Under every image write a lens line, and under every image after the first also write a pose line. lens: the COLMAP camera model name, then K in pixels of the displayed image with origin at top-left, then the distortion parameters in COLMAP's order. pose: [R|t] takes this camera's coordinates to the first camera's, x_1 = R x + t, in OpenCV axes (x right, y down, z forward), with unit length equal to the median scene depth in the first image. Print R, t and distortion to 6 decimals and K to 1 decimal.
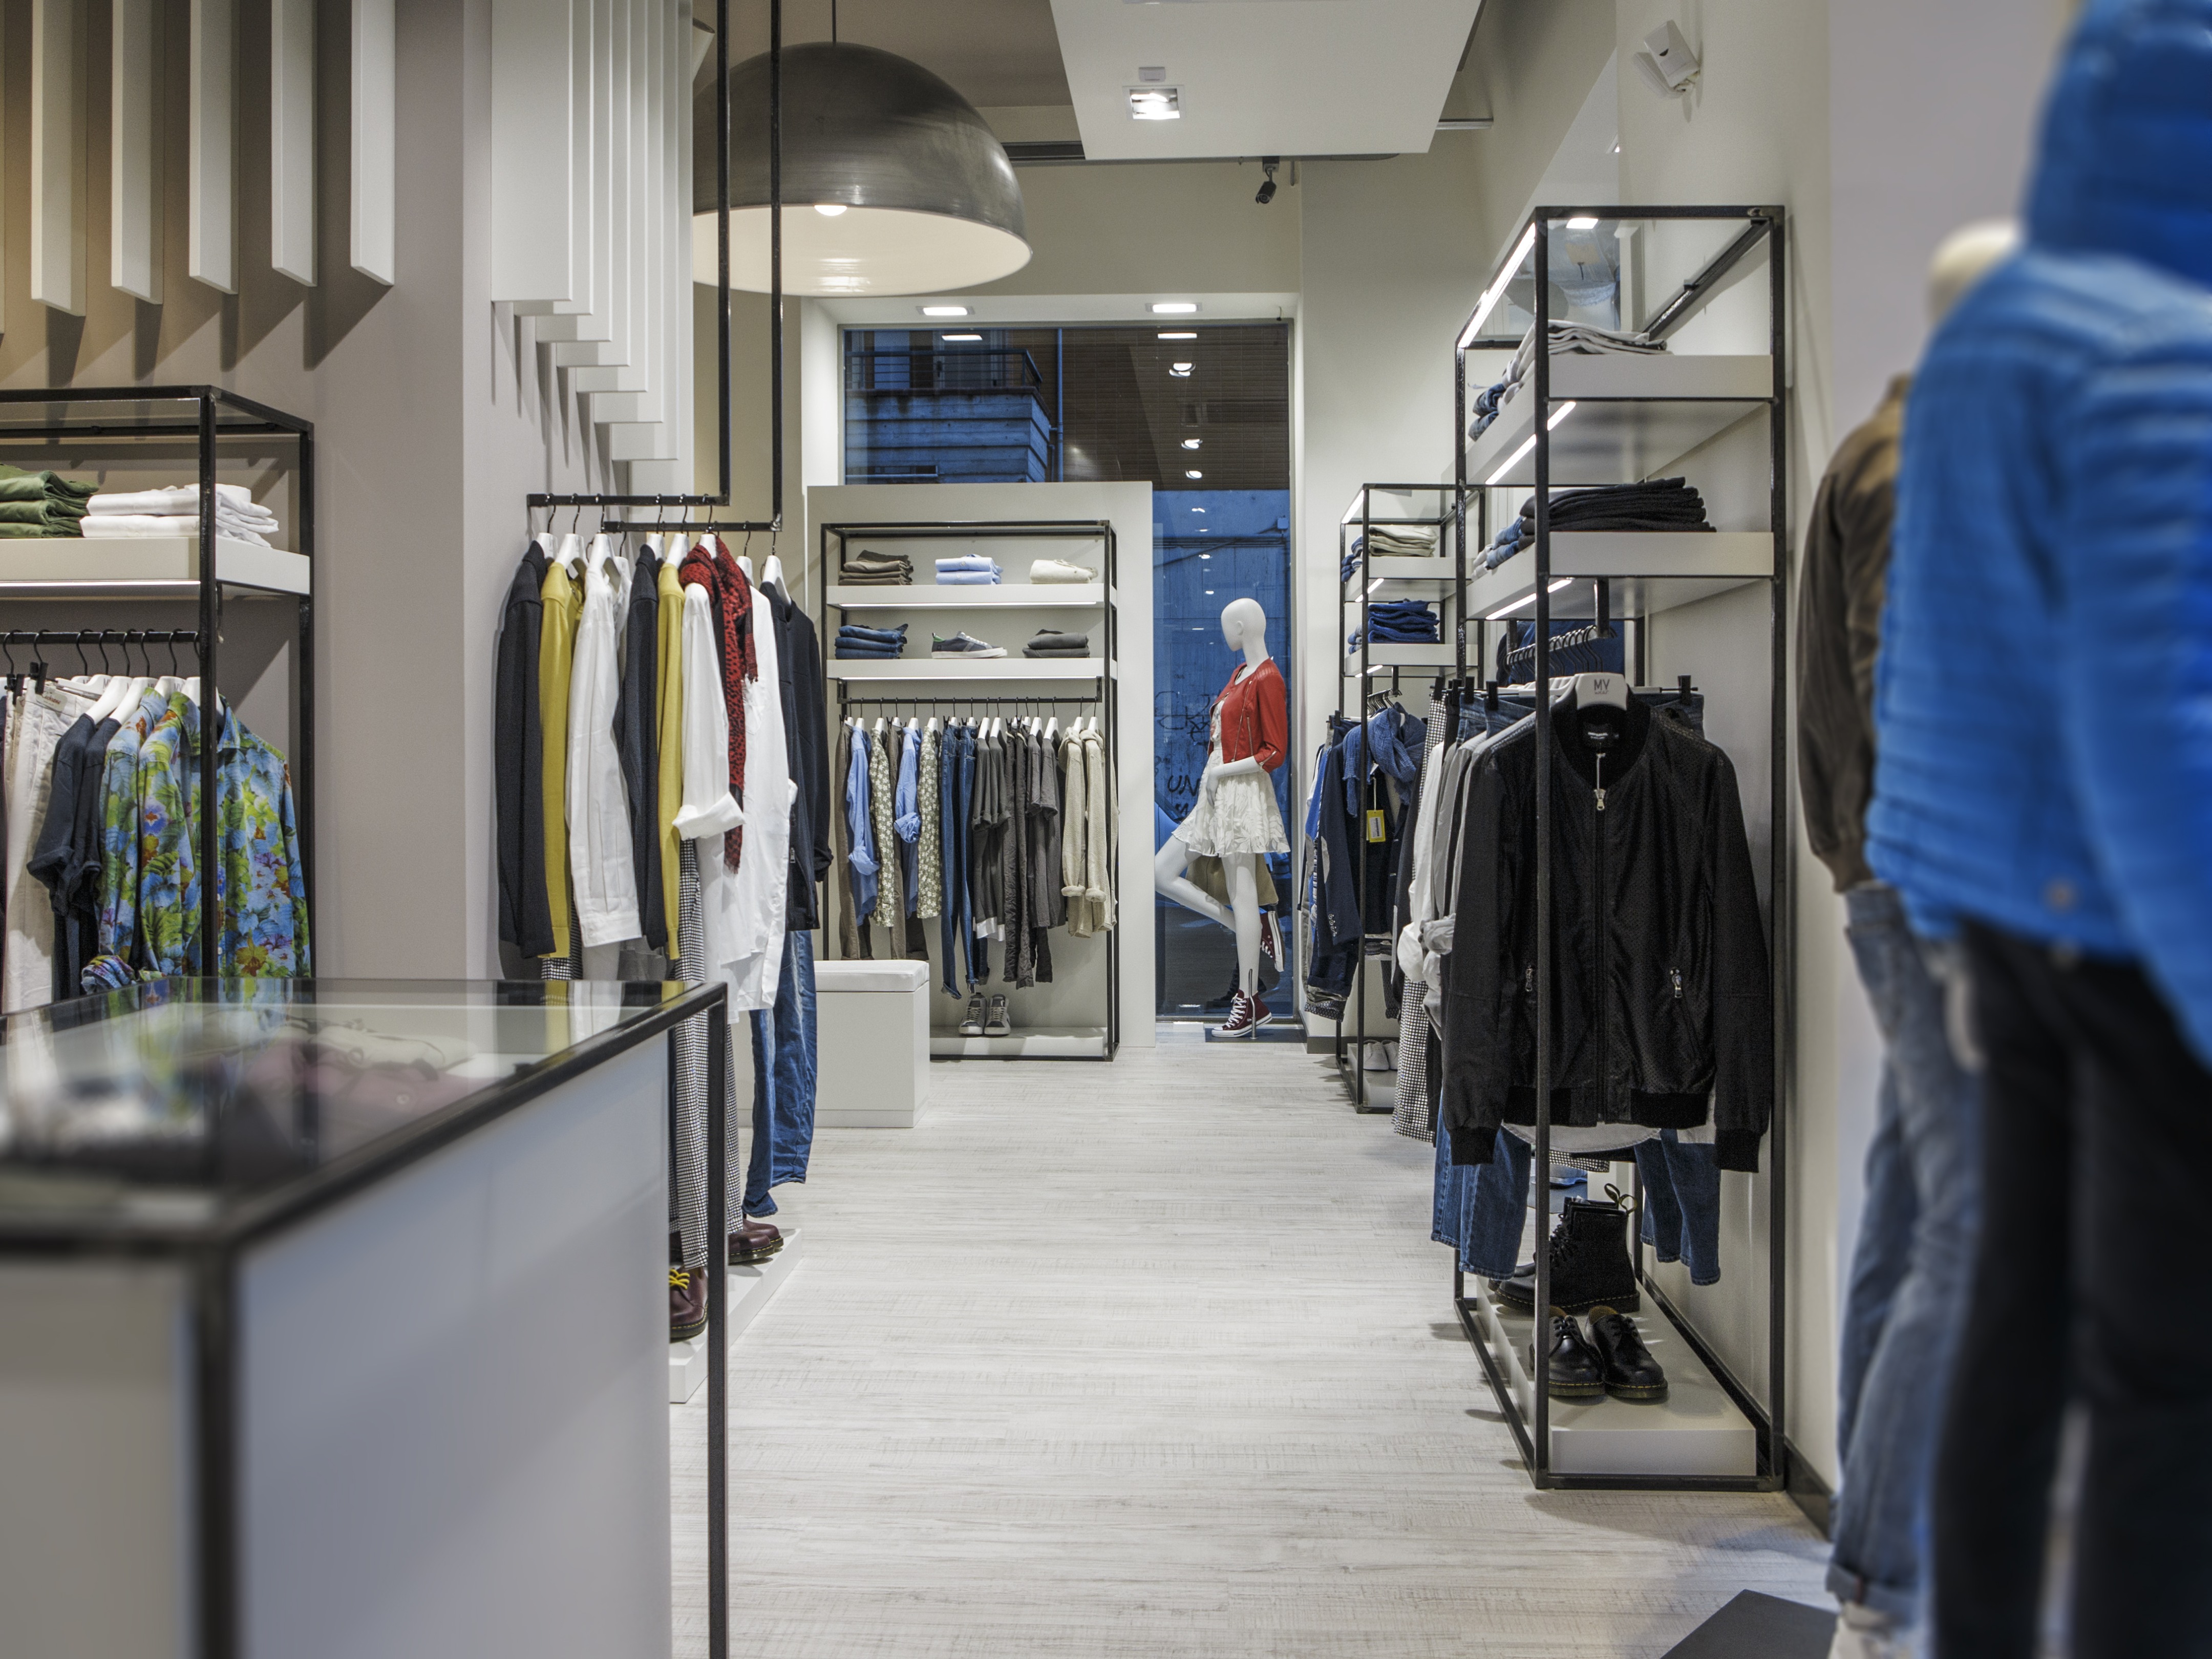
lens RADIAL K [[2075.8, 0, 1103.8], [0, 2075.8, 781.5], [0, 0, 1]] dist [-0.039871, -0.007982]
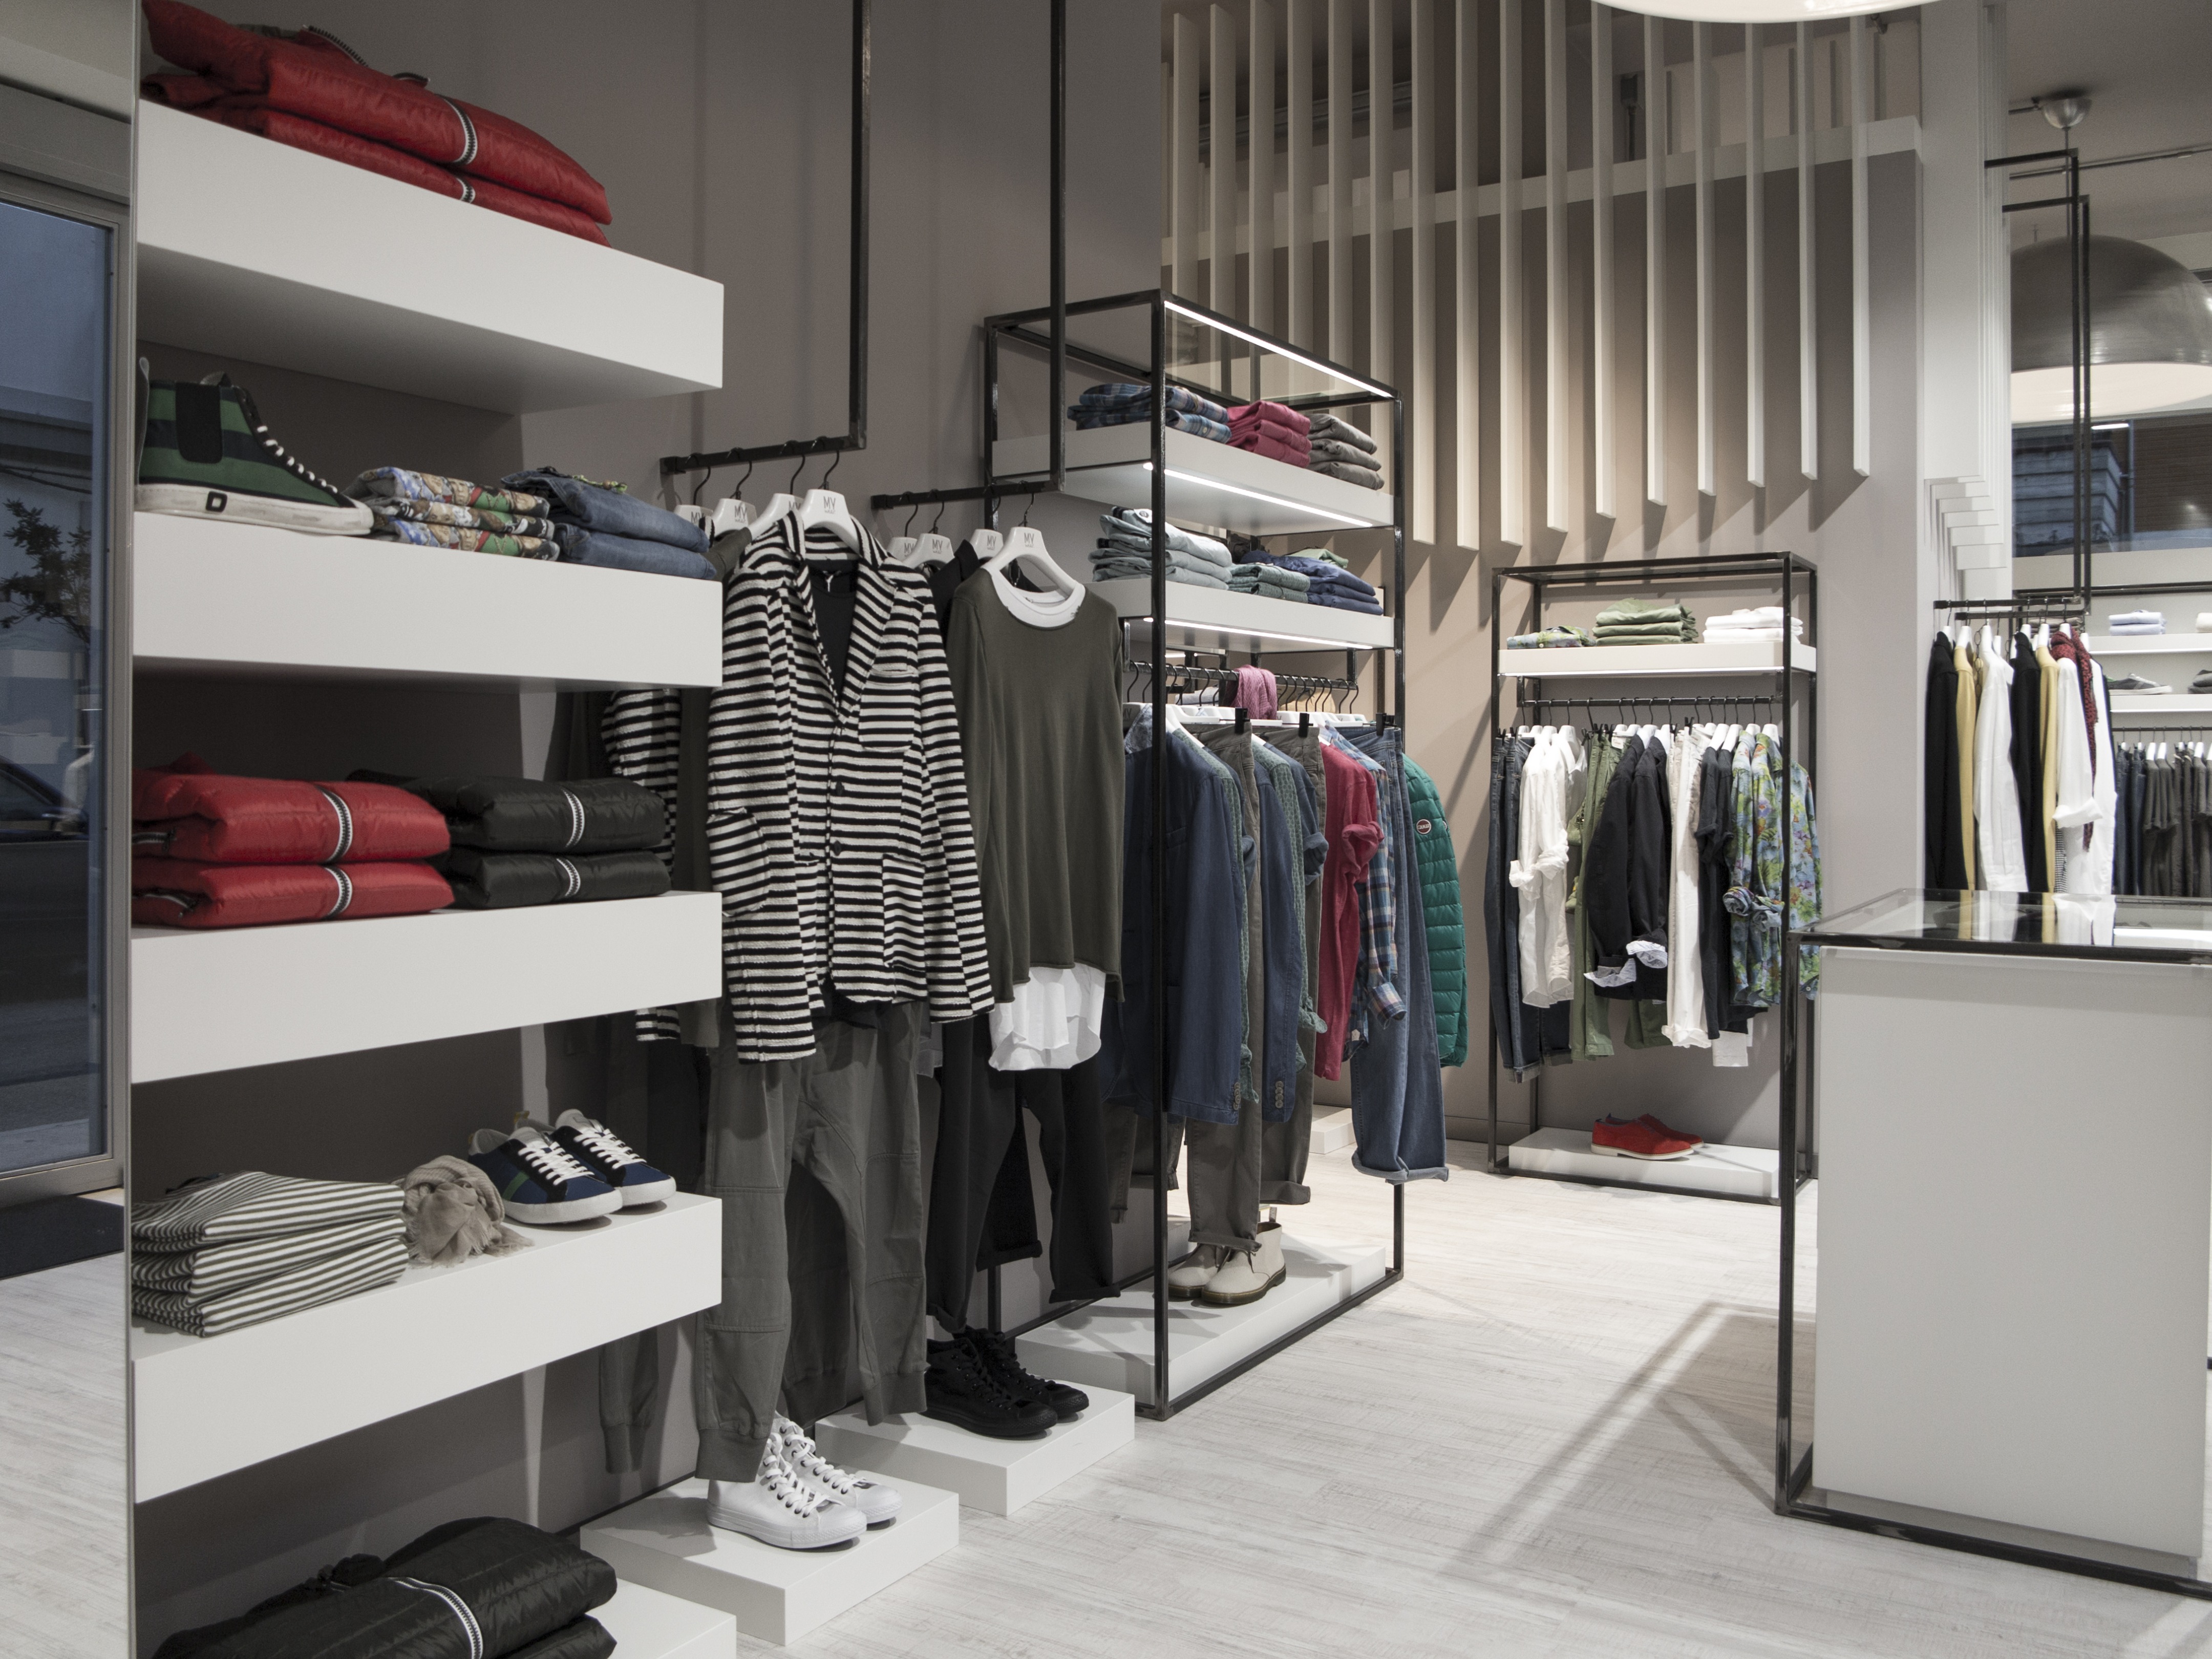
lens RADIAL K [[1827.1, 0, 1103.3], [0, 1827.1, 799.1], [0, 0, 1]] dist [-0.049713, 0.005706]
pose [[0.873879, 0.011999, -0.485996, -0.180375], [-0.010618, 0.999928, 0.005595, 0.006957], [0.486028, 0.000271, 0.873943, -0.509717]]
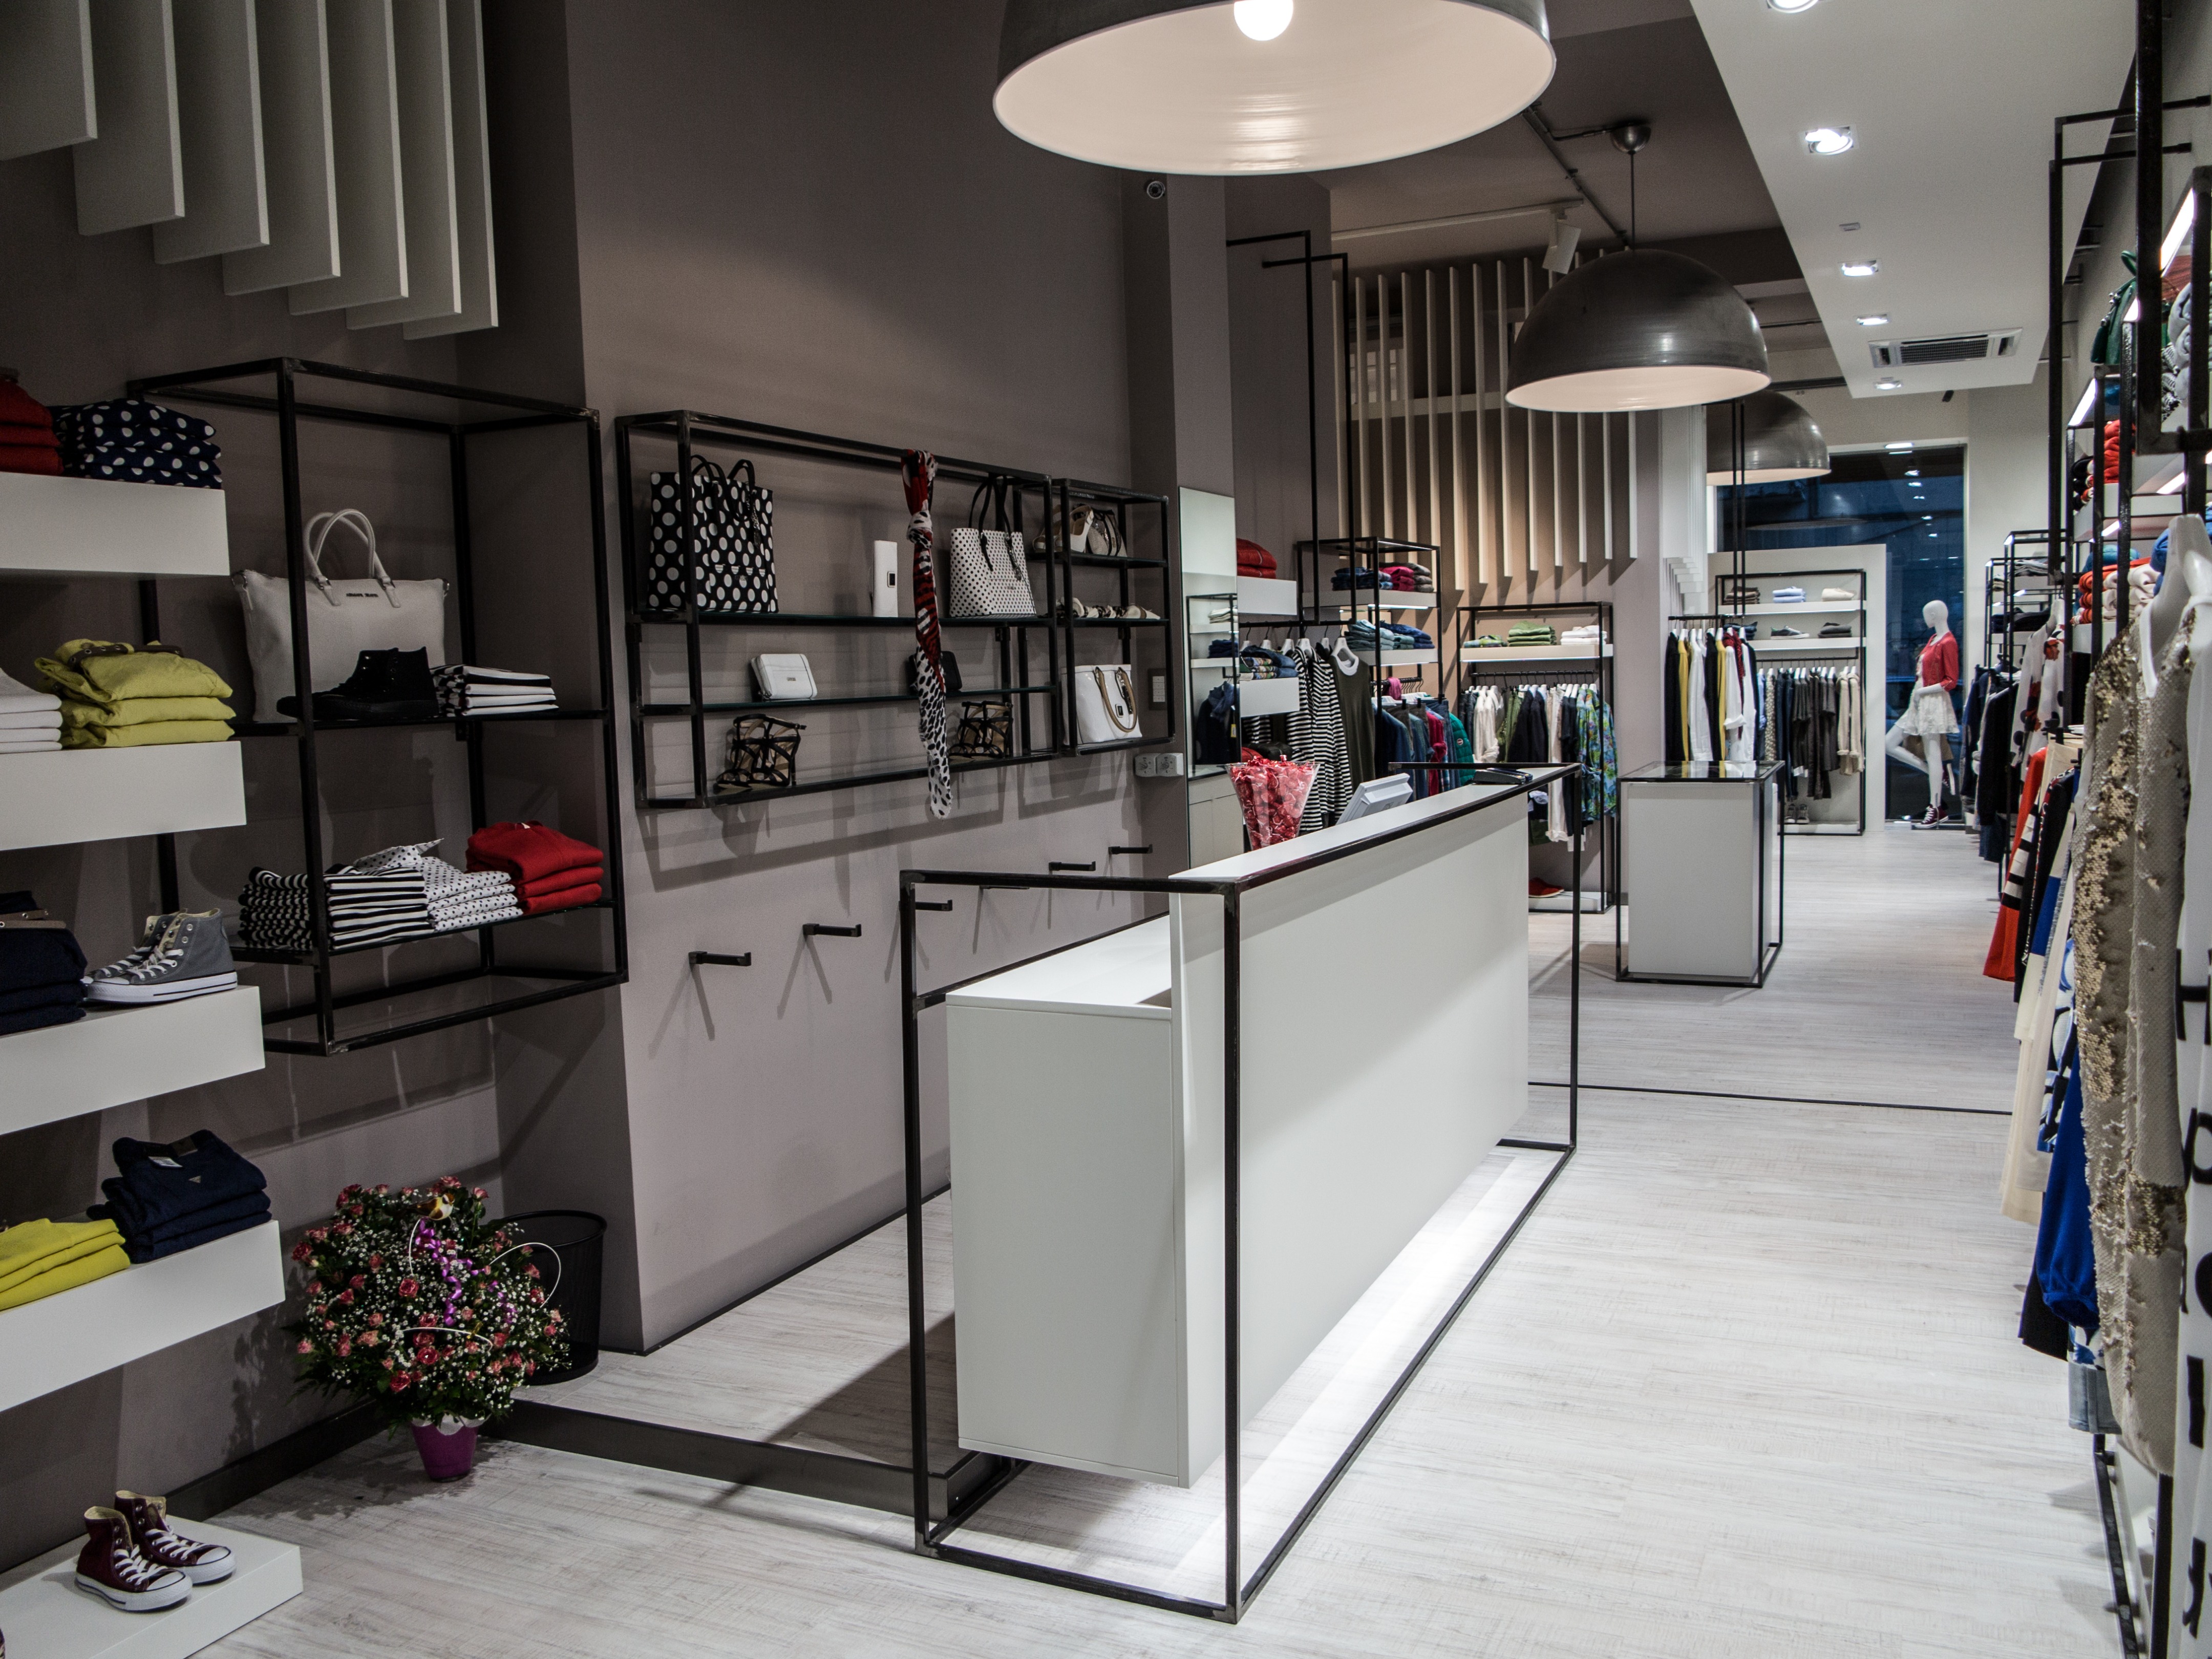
lens RADIAL K [[1843.0, 0, 1170.2], [0, 1843.0, 867.6], [0, 0, 1]] dist [-0.043186, -0.000169]
pose [[0.940200, 0.011530, -0.340427, -0.047896], [0.023298, 0.994910, 0.098042, -0.058526], [0.339824, -0.100110, 0.935146, -1.996458]]
